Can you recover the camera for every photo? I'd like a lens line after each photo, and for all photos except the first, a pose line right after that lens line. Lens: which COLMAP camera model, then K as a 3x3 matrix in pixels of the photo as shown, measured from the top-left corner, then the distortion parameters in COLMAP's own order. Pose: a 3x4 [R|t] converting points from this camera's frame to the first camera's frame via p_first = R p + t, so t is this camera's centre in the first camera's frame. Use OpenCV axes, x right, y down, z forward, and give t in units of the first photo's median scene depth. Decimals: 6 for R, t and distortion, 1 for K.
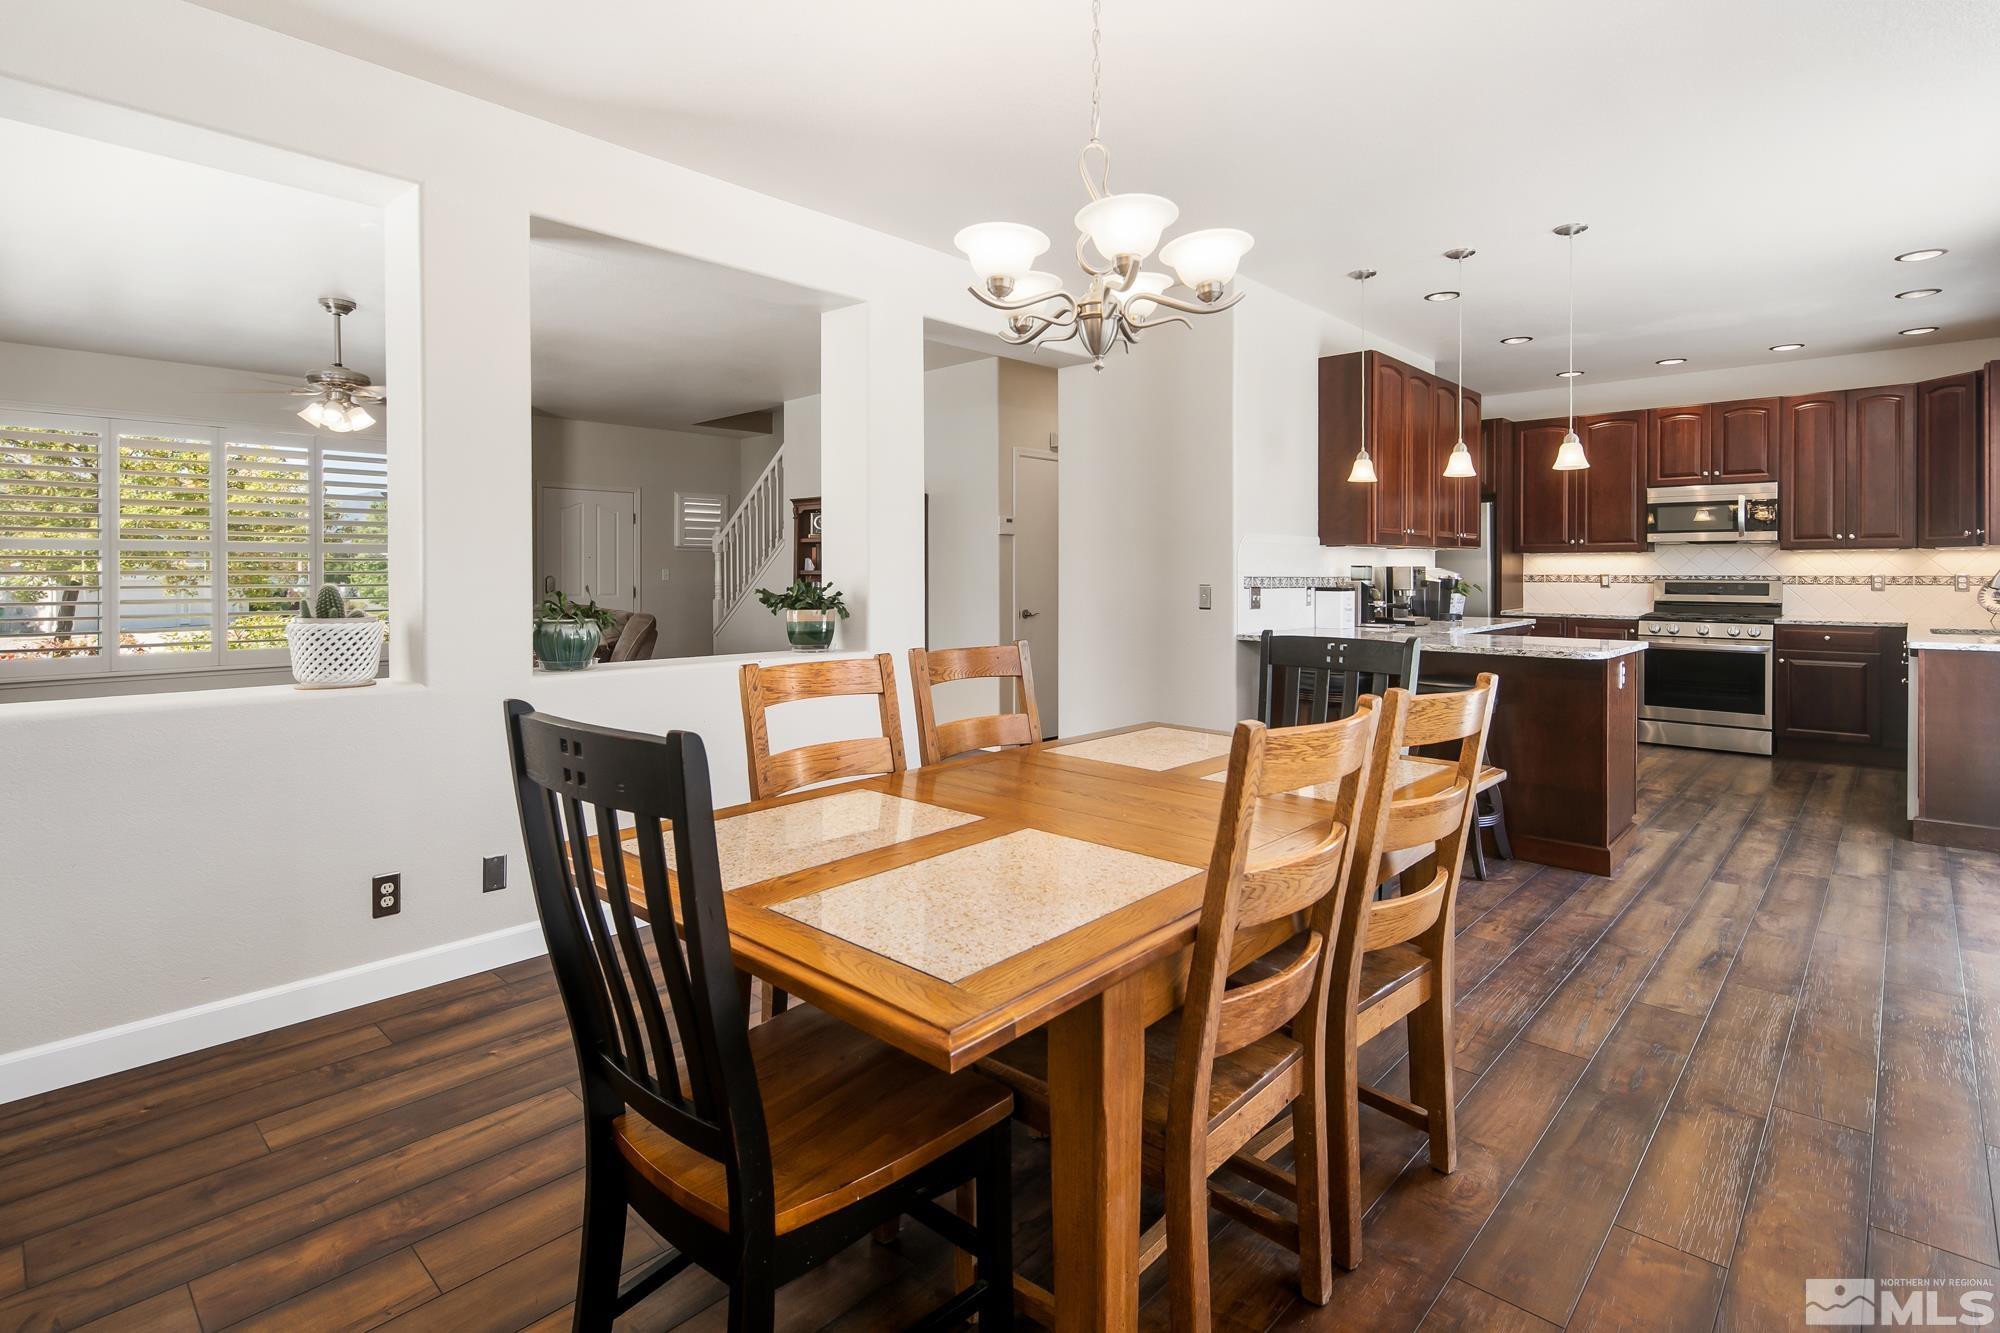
lens RADIAL K [[973.5, 0, 998.5], [0, 973.5, 579.3], [0, 0, 1]] dist [0.000626, -0.000194]
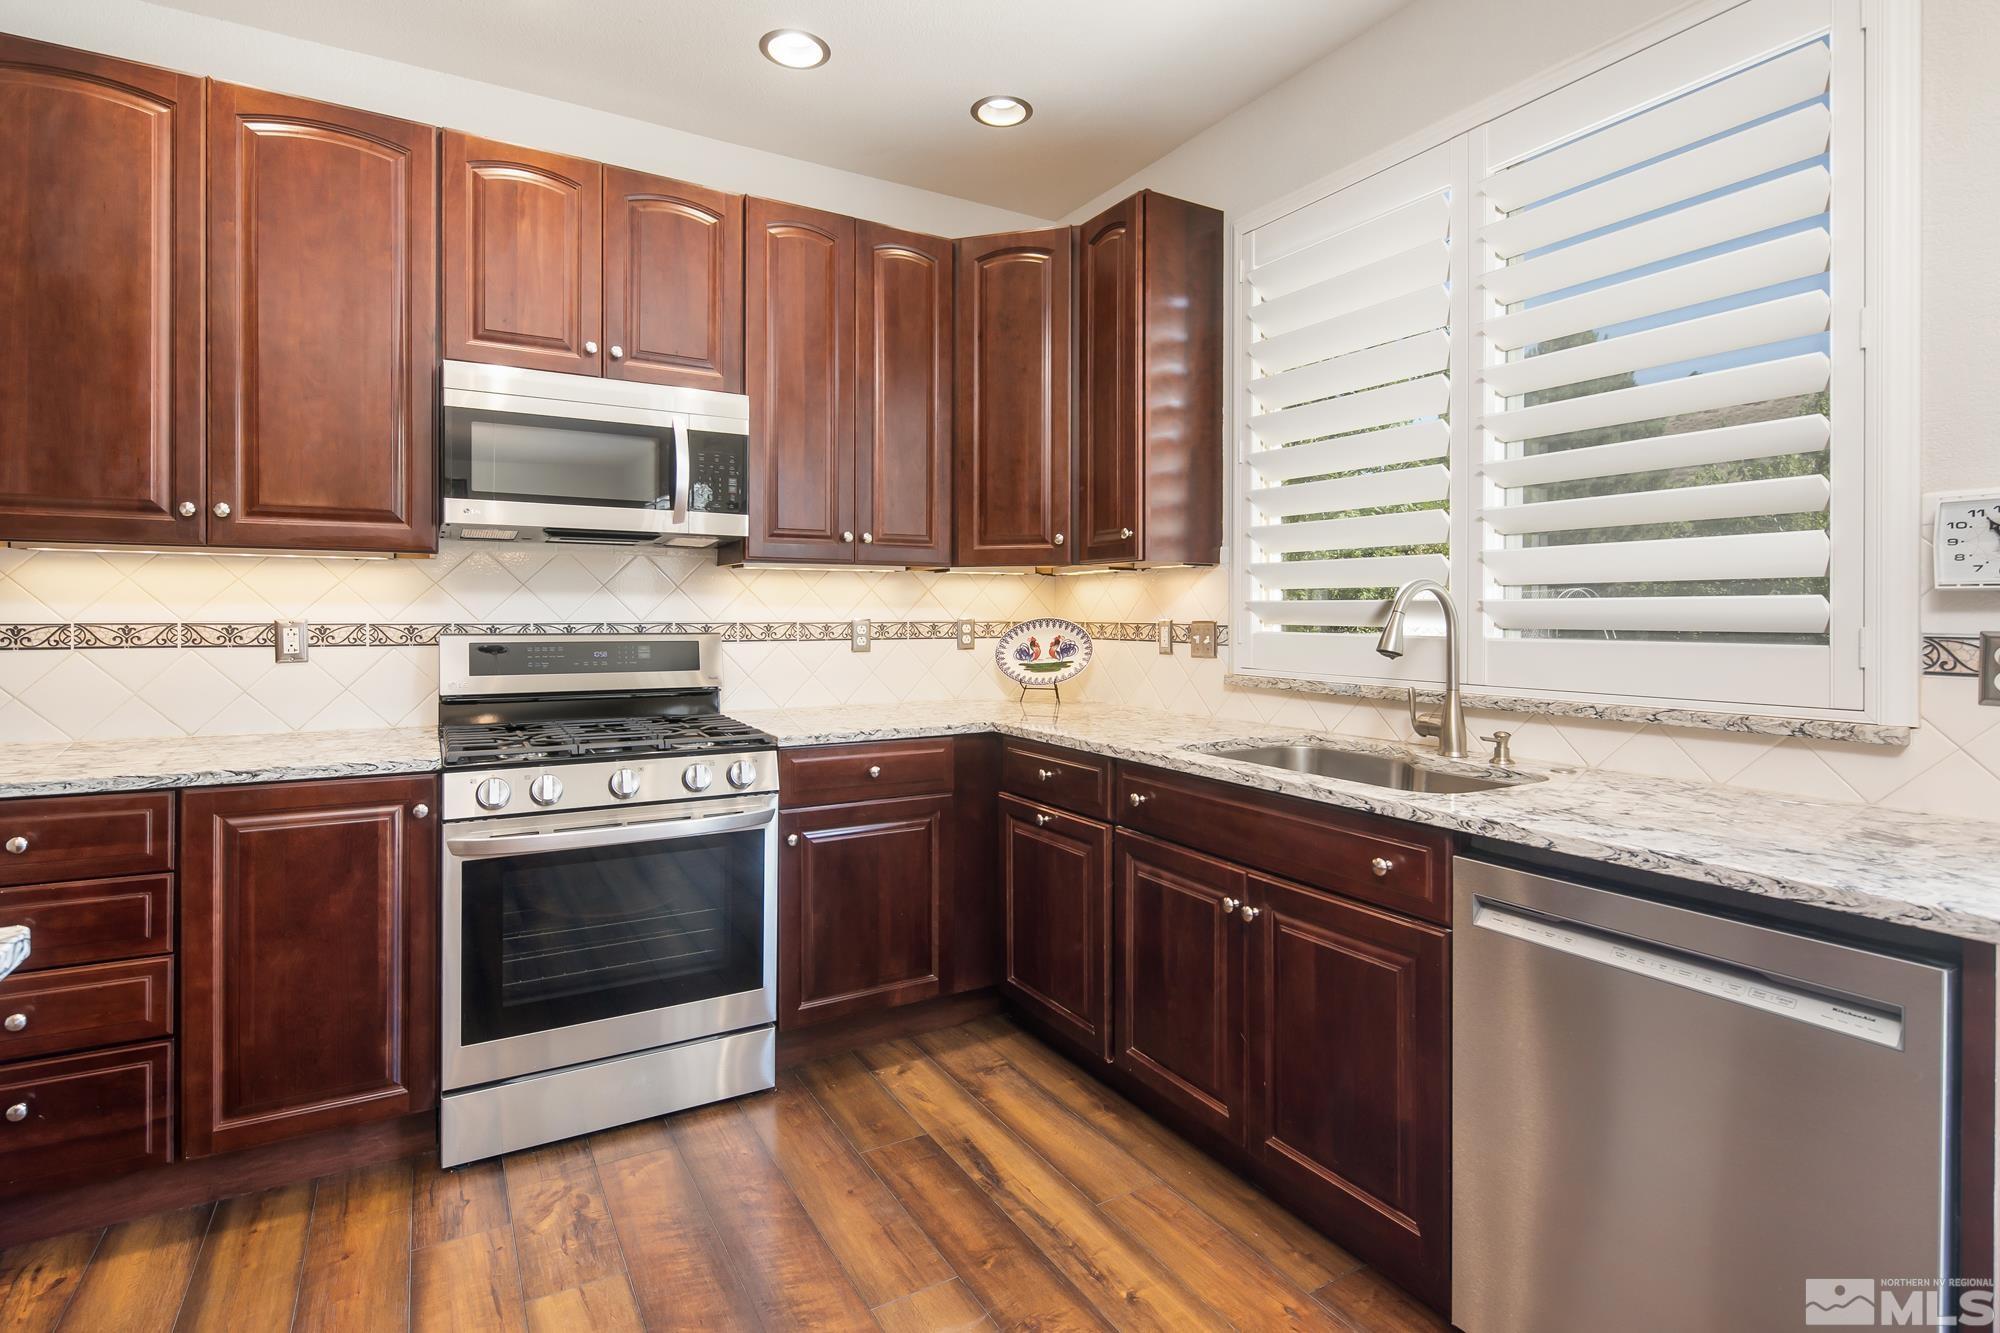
lens RADIAL K [[987.6, 0, 998.8], [0, 987.6, 614.0], [0, 0, 1]] dist [-0.001104, -0.000264]
pose [[0.288961, -0.000531, 0.957341, 0.434156], [0.004513, 0.999989, -0.000808, -0.006964], [-0.957330, 0.004554, 0.288960, 0.783816]]
